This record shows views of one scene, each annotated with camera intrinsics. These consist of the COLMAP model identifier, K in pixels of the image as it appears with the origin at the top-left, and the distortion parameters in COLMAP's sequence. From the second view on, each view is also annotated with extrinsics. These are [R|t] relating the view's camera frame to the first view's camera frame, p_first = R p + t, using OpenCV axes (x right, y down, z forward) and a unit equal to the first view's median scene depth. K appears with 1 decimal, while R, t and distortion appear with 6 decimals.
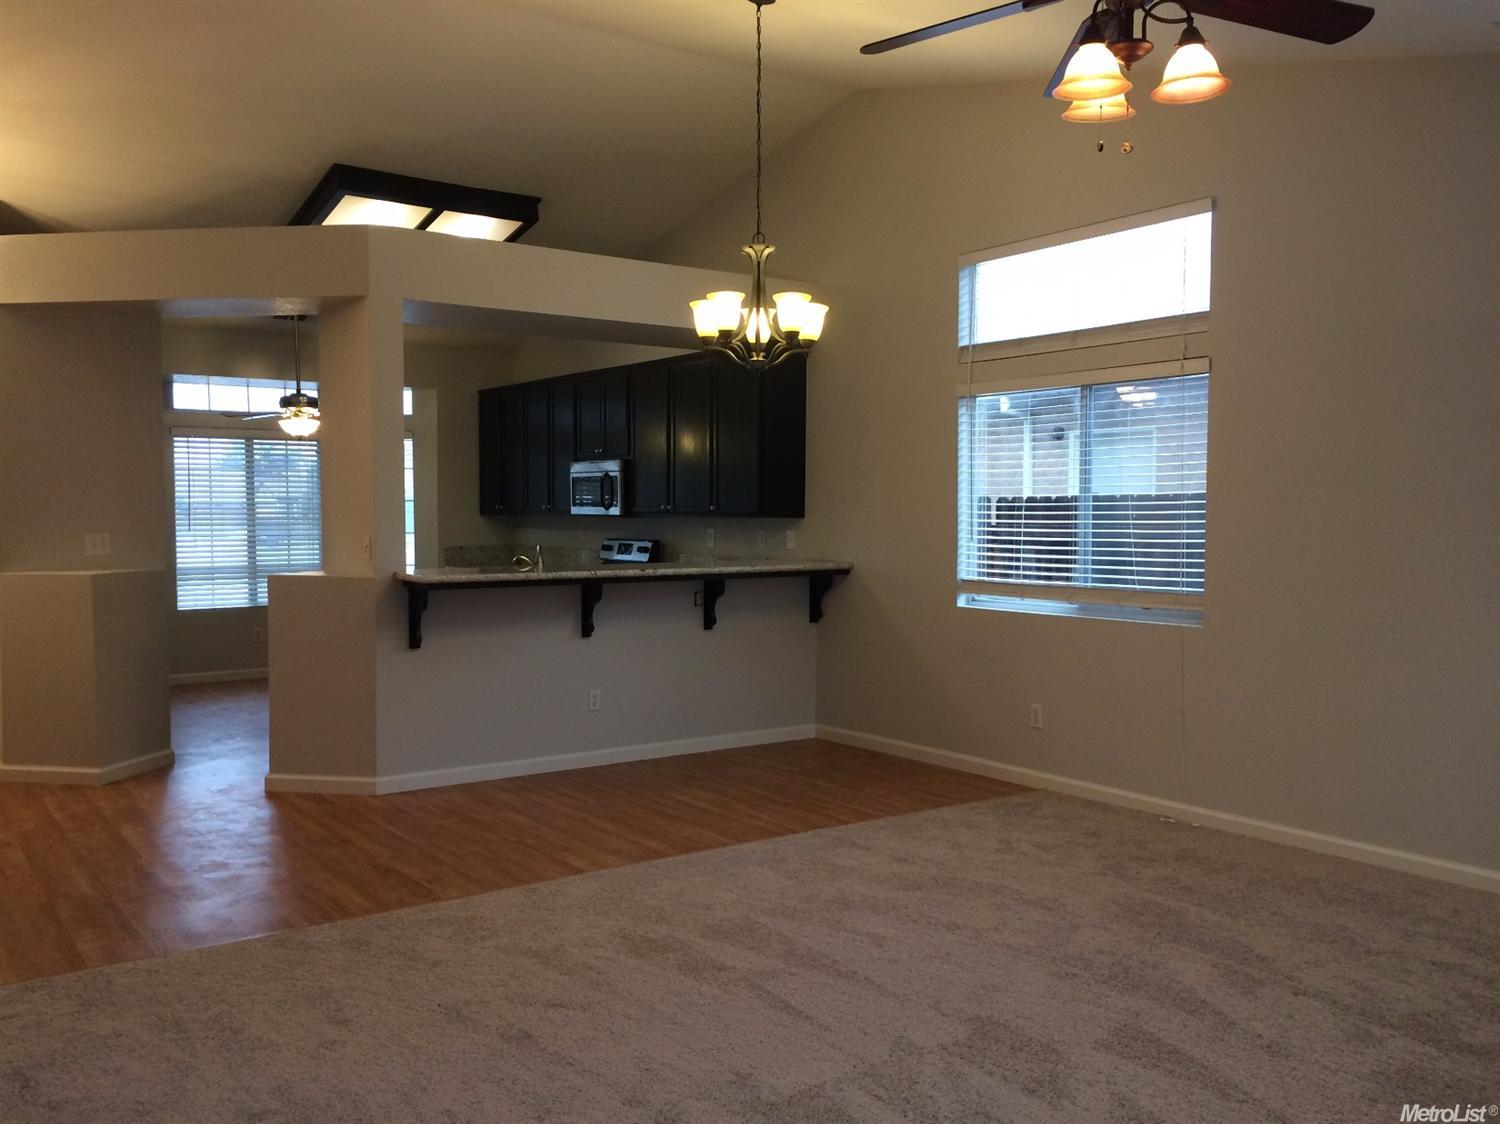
lens RADIAL K [[1281.7, 0, 745.0], [0, 1281.7, 563.3], [0, 0, 1]] dist [0.077346, -0.107408]
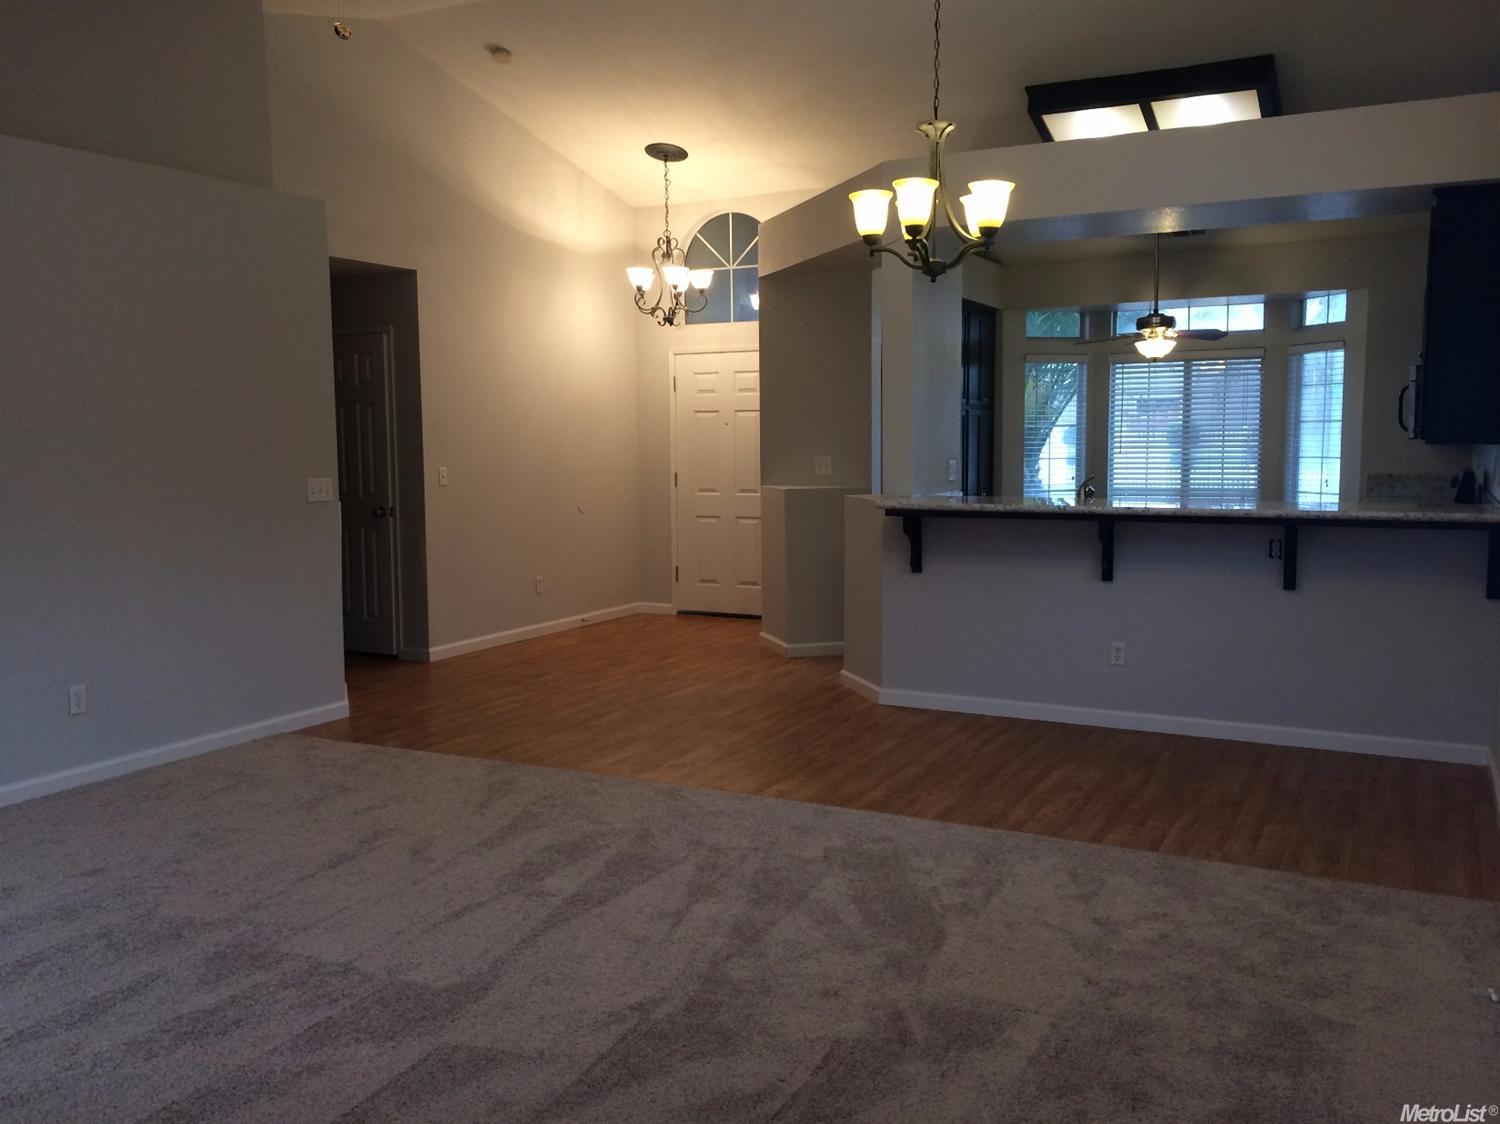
lens RADIAL K [[1281.7, 0, 745.0], [0, 1281.7, 563.3], [0, 0, 1]] dist [0.077346, -0.107408]
pose [[0.460251, 0.088555, -0.883361, 0.684879], [-0.031323, 0.996013, 0.083528, -0.026242], [0.887236, -0.010775, 0.461190, 0.468676]]
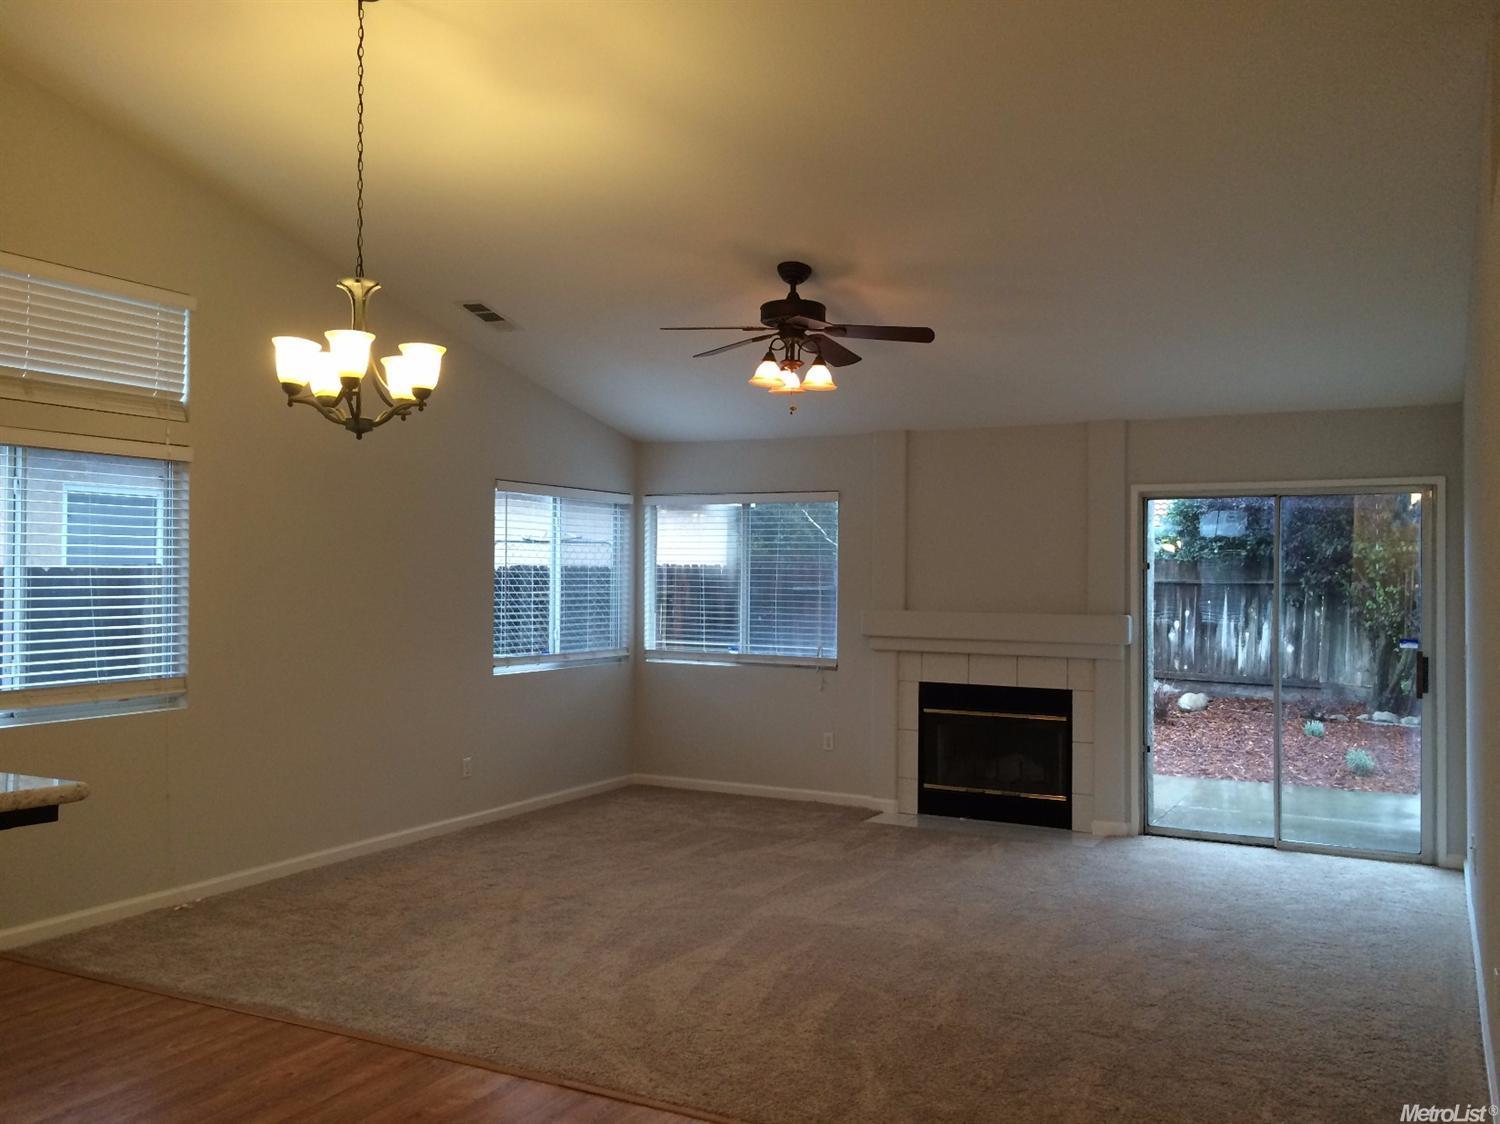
lens RADIAL K [[1281.7, 0, 745.0], [0, 1281.7, 563.3], [0, 0, 1]] dist [0.077346, -0.107408]
pose [[-0.459941, 0.007020, 0.887922, -0.785129], [0.036673, 0.999266, 0.011096, -0.062521], [-0.887192, 0.037666, -0.459861, 1.100644]]
